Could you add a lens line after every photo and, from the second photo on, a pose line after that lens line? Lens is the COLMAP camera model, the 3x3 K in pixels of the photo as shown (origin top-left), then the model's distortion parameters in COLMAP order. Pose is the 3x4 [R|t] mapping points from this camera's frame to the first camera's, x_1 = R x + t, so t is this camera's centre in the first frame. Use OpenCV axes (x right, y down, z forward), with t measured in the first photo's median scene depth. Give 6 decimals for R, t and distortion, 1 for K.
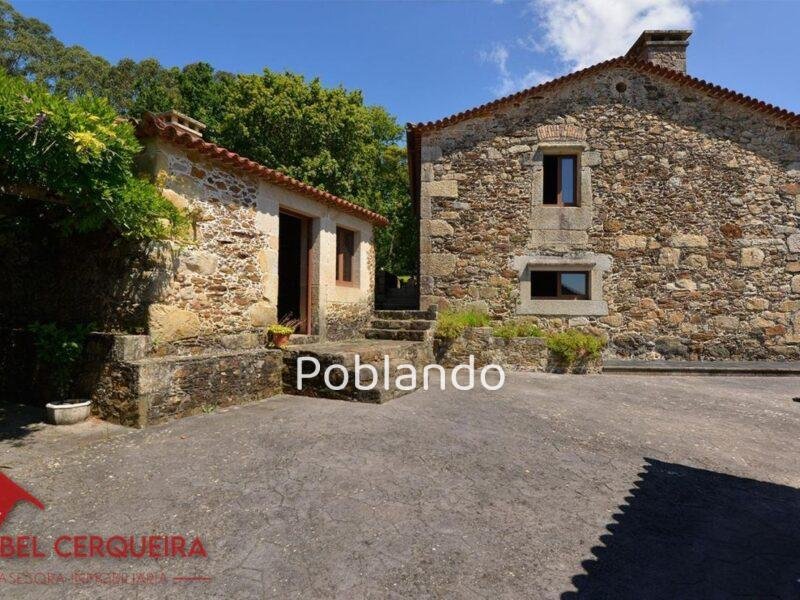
lens RADIAL K [[425.5, 0, 403.0], [0, 425.5, 302.6], [0, 0, 1]] dist [-0.006462, -0.007469]
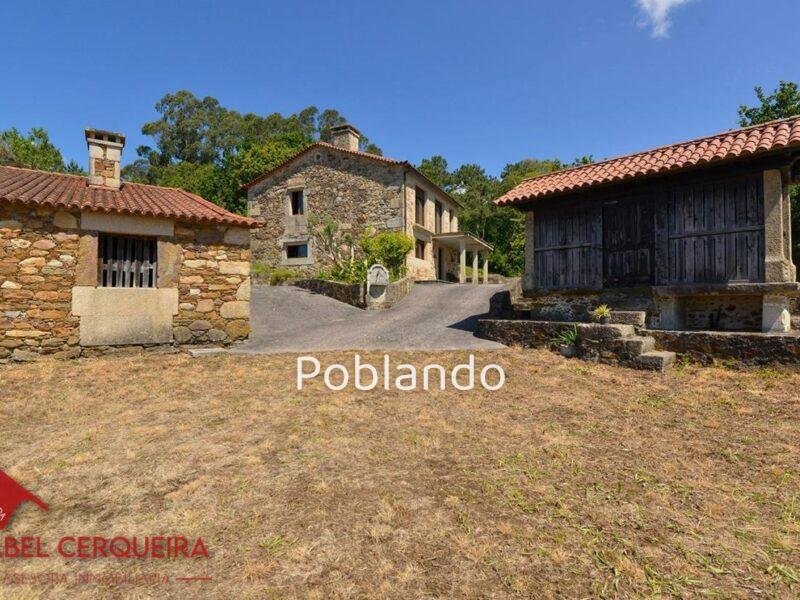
lens RADIAL K [[425.5, 0, 403.9], [0, 425.5, 302.9], [0, 0, 1]] dist [-0.006462, -0.007469]
pose [[0.936107, -0.014027, -0.351435, 1.691139], [0.015656, 0.999876, 0.001793, 0.234994], [0.351366, -0.007181, 0.936211, -0.877845]]
